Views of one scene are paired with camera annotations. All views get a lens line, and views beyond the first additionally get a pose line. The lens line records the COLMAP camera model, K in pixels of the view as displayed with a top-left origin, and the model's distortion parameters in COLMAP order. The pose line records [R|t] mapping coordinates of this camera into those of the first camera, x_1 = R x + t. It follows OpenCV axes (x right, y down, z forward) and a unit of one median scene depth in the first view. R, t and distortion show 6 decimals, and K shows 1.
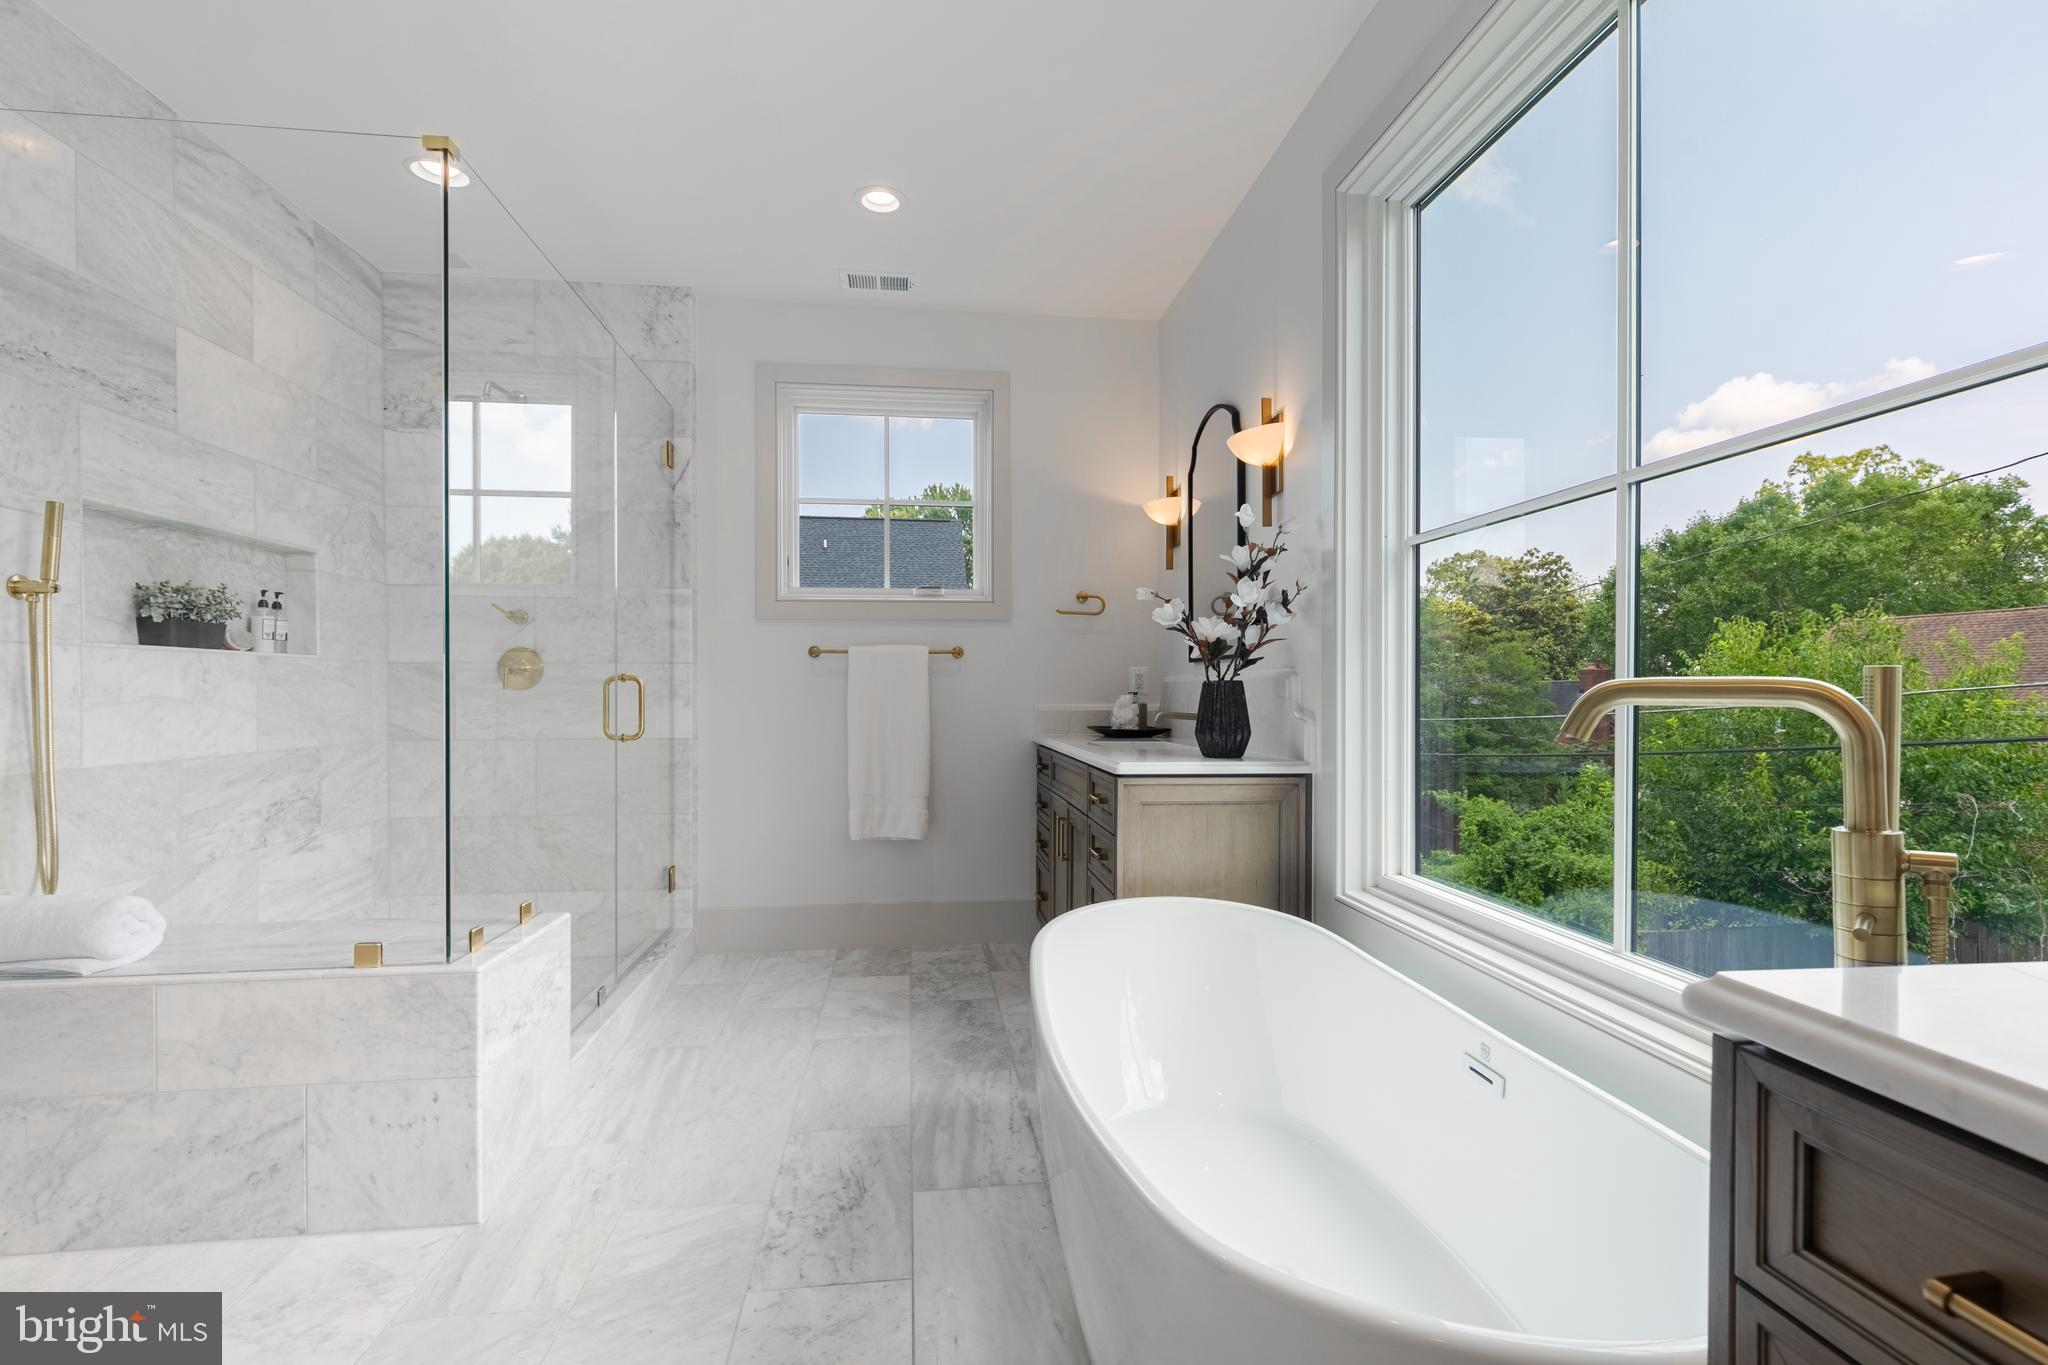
lens RADIAL K [[921.7, 0, 1012.9], [0, 921.7, 691.6], [0, 0, 1]] dist [0.002663, 0.000098]
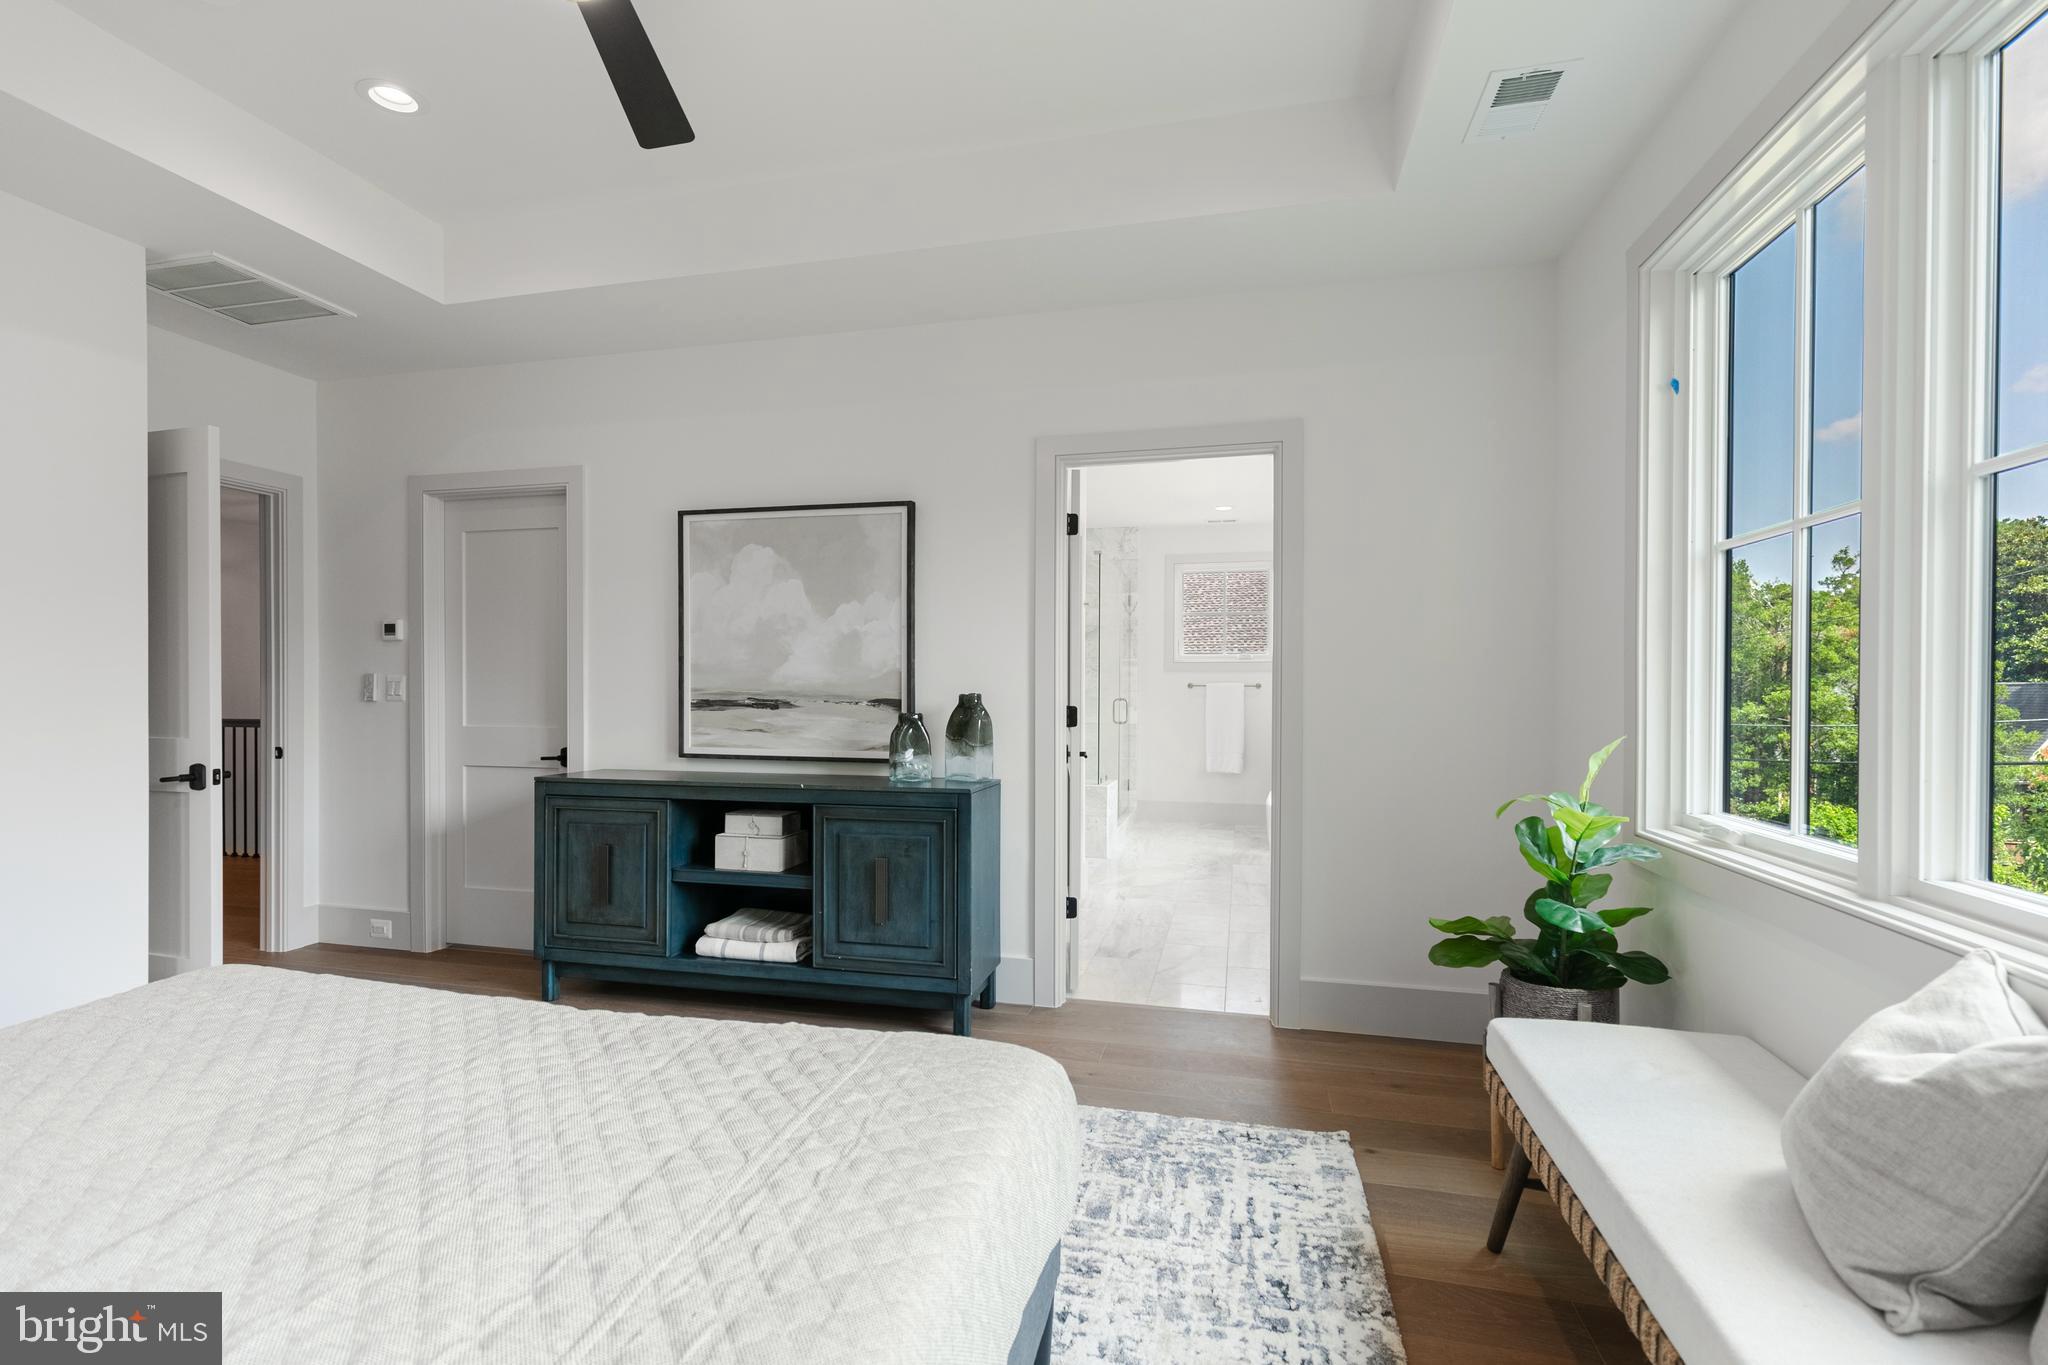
lens RADIAL K [[918.2, 0, 1018.2], [0, 918.2, 694.7], [0, 0, 1]] dist [0.004699, 0.000263]
pose [[0.939078, 0.008745, -0.343594, 0.191360], [-0.006342, 0.999947, 0.008116, -0.047438], [0.343646, -0.005443, 0.939083, -1.518211]]
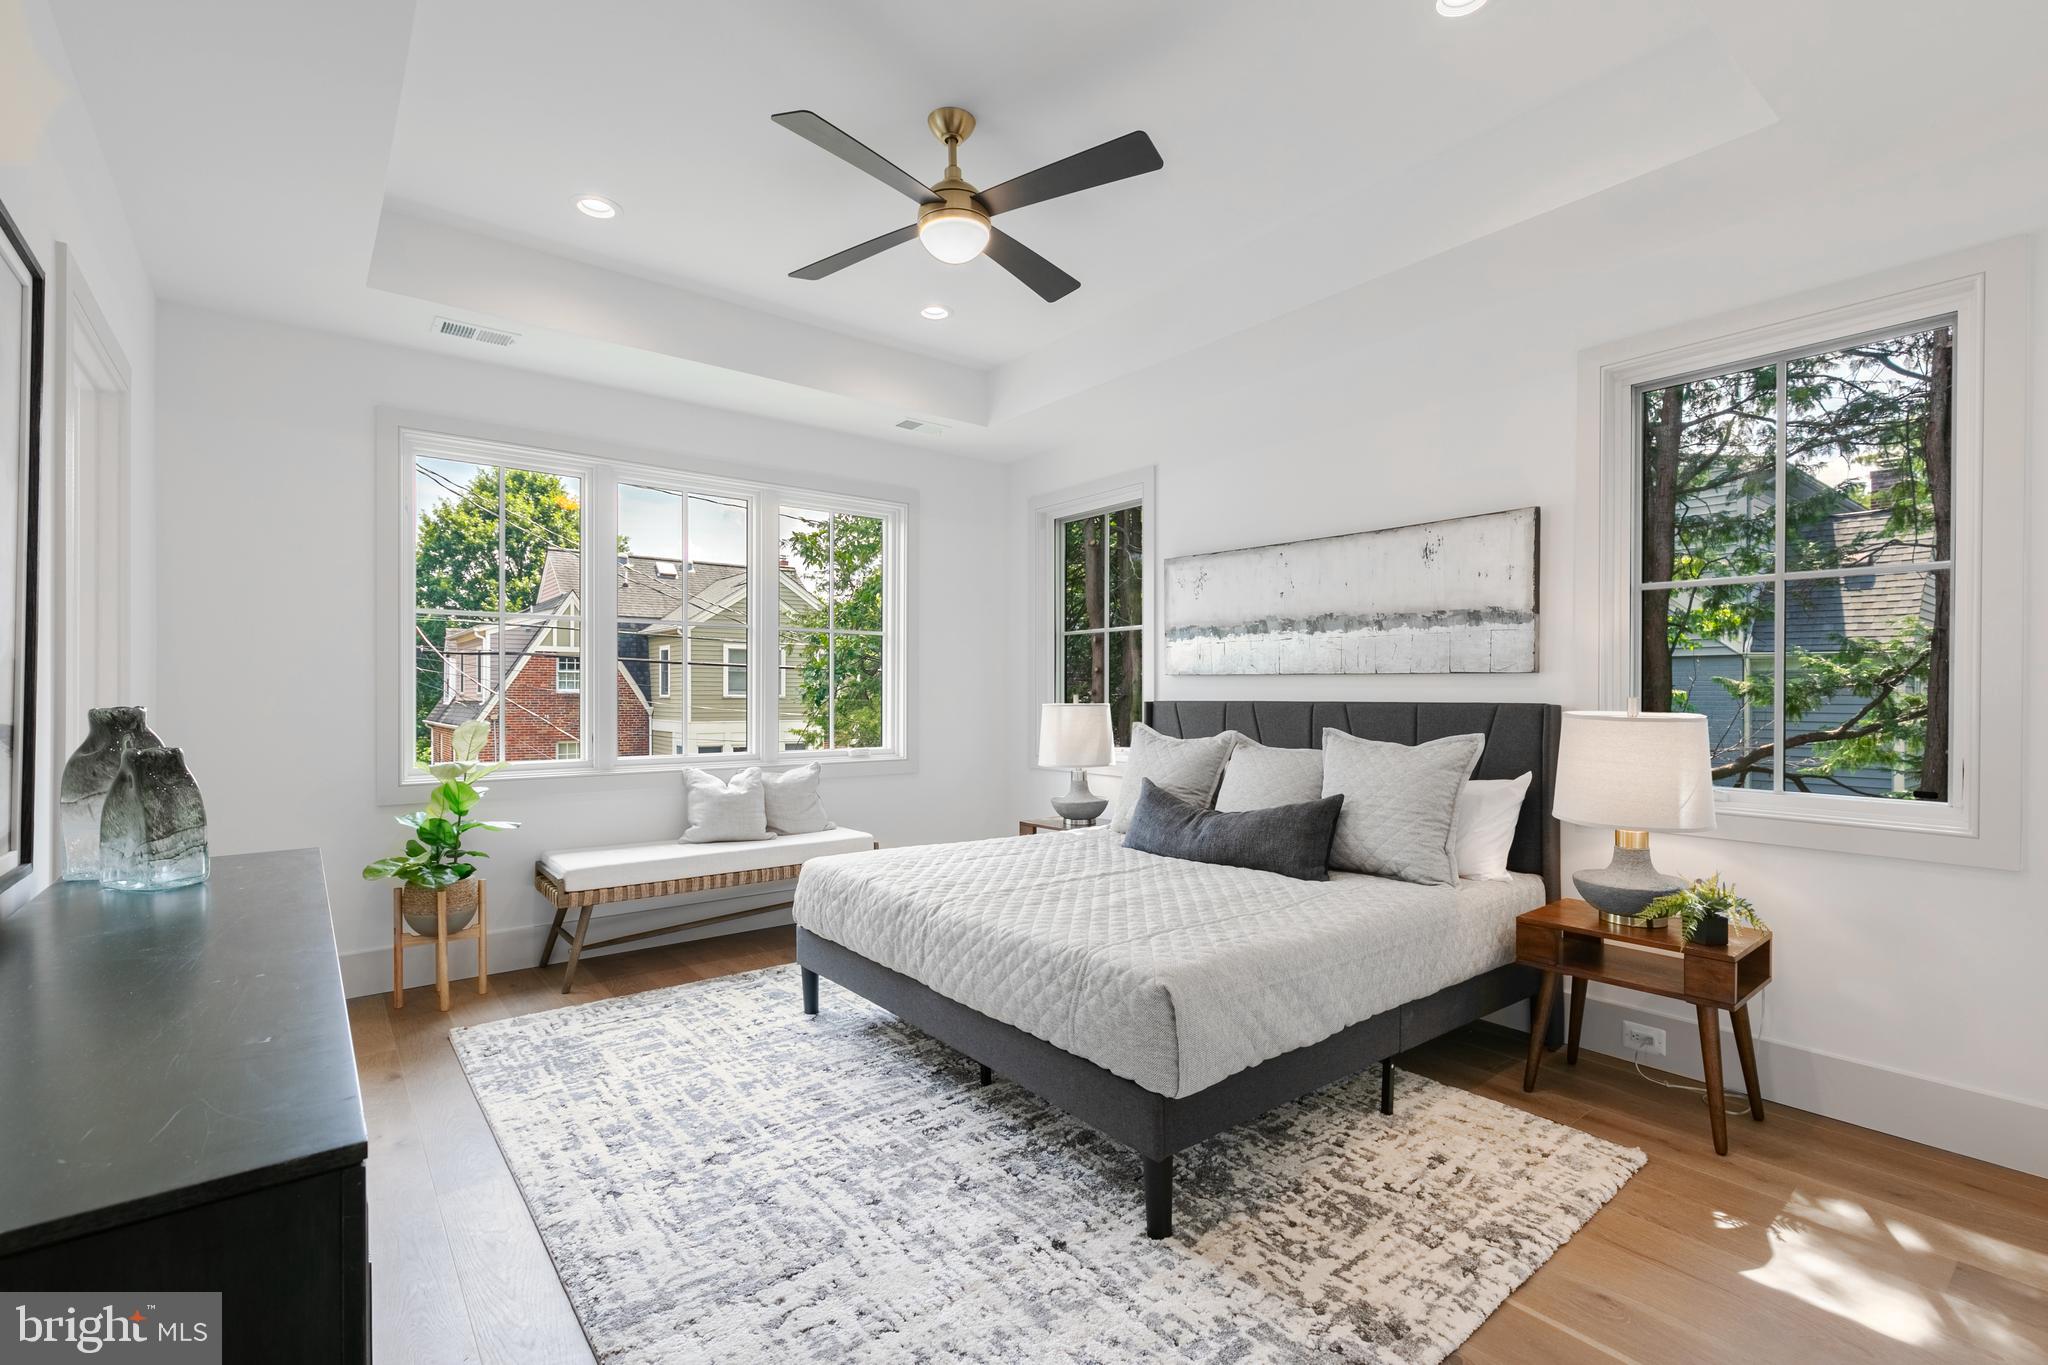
lens RADIAL K [[918.2, 0, 1018.2], [0, 918.2, 694.7], [0, 0, 1]] dist [0.004699, 0.000263]
pose [[-0.530942, 0.005692, 0.847389, -1.127498], [0.003273, 0.999984, -0.004666, -0.040273], [-0.847402, 0.000296, -0.530952, -0.614056]]
